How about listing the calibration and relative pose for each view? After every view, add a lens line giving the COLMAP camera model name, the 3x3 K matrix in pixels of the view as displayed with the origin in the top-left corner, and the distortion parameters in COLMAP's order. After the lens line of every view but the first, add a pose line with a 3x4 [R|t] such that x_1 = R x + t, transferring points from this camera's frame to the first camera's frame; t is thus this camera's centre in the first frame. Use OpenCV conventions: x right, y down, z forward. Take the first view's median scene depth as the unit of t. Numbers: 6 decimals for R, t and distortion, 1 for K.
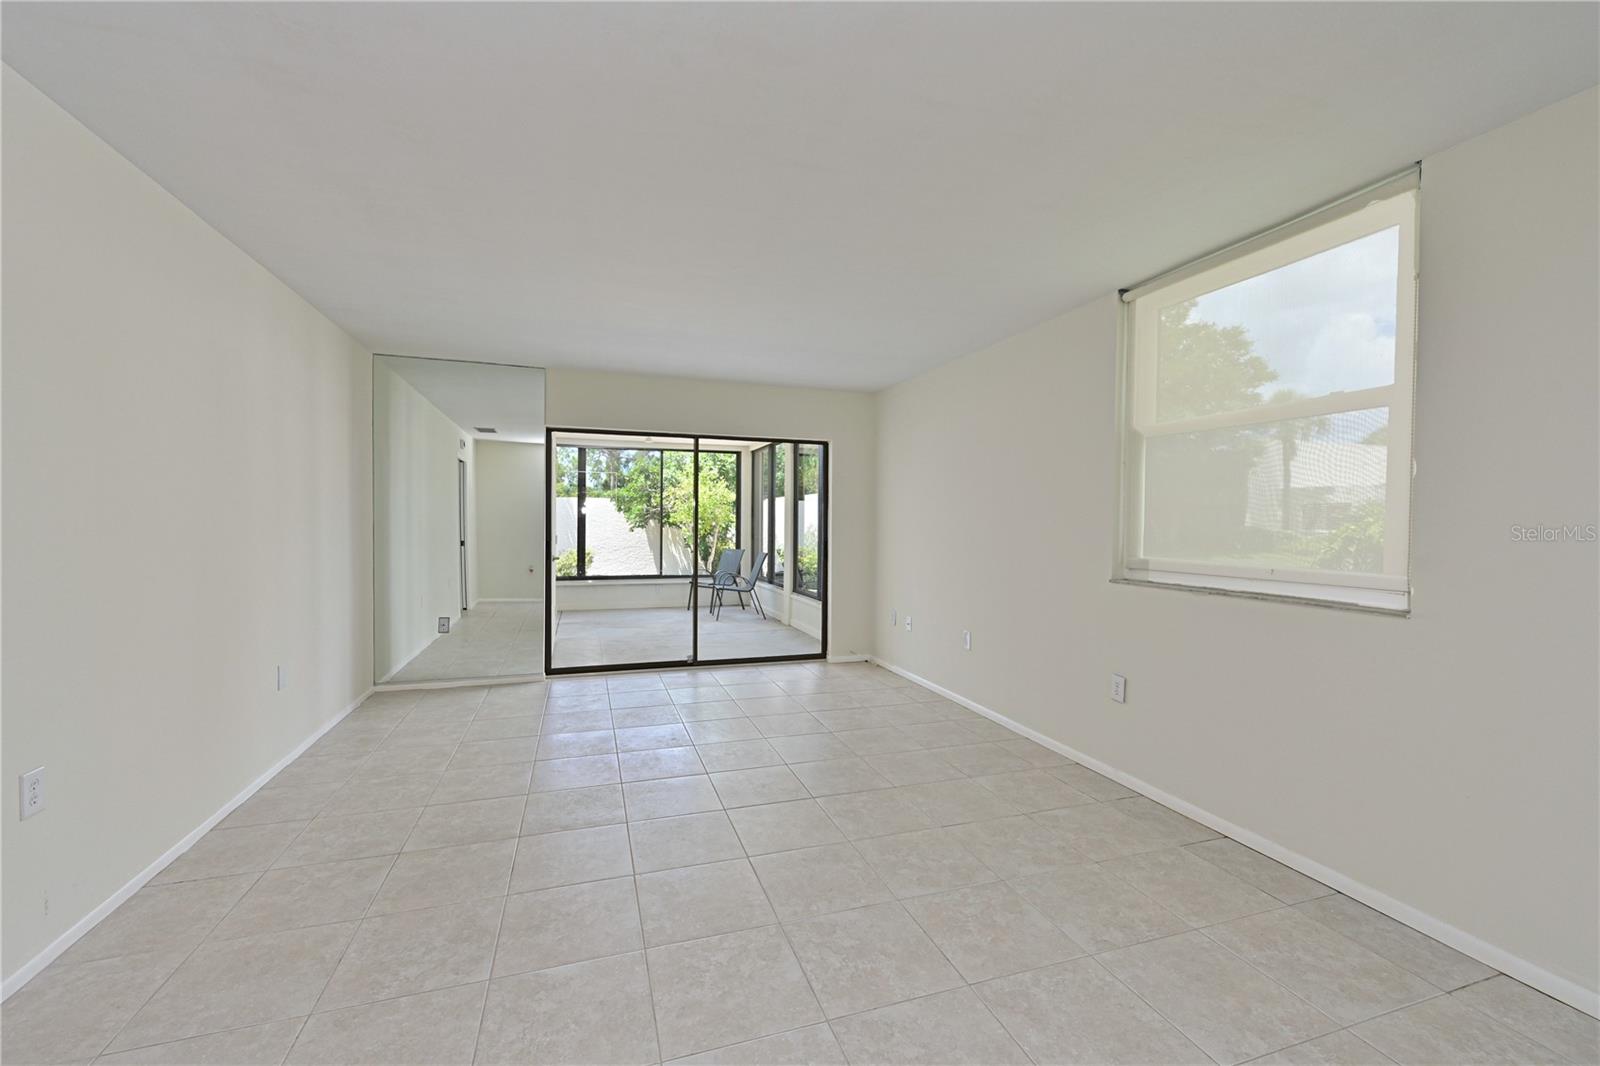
lens RADIAL K [[624.7, 0, 798.4], [0, 624.7, 540.3], [0, 0, 1]] dist [-0.001070, 0.000447]
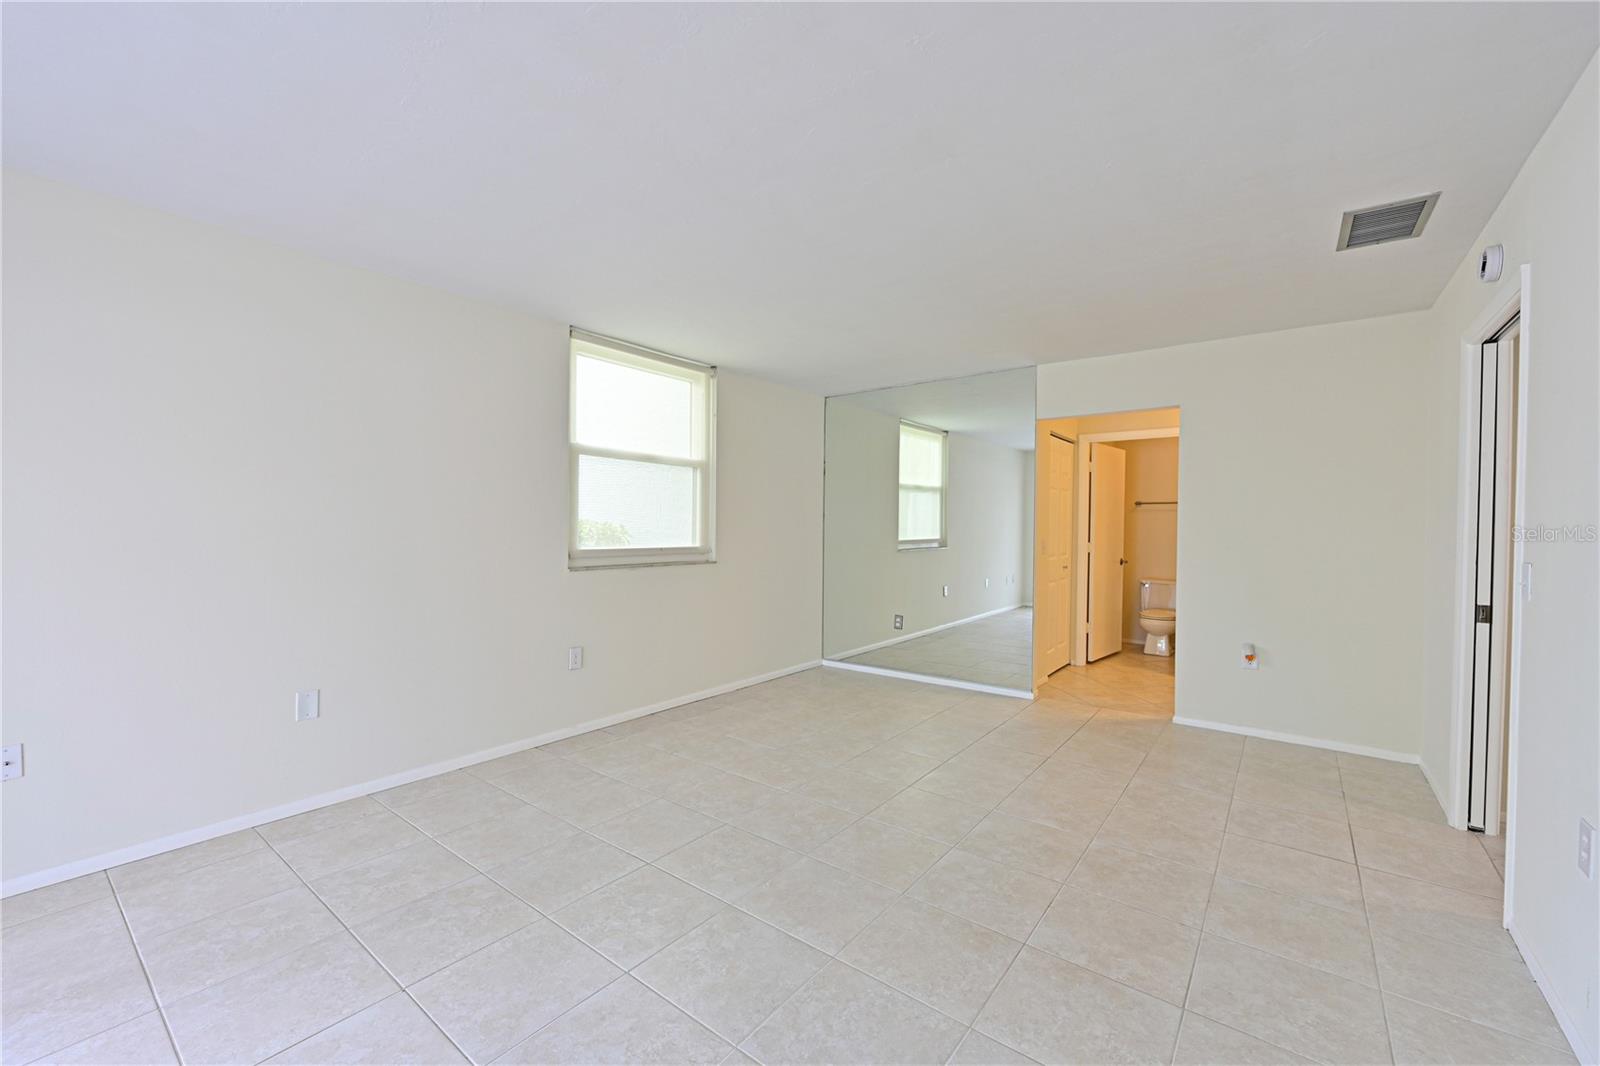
lens RADIAL K [[624.7, 0, 809.0], [0, 624.7, 529.7], [0, 0, 1]] dist [-0.001070, 0.000447]
pose [[-0.547888, -0.021629, 0.836272, -0.905505], [0.010354, 0.999414, 0.032632, -0.051215], [-0.836487, 0.026538, -0.547343, 1.583278]]
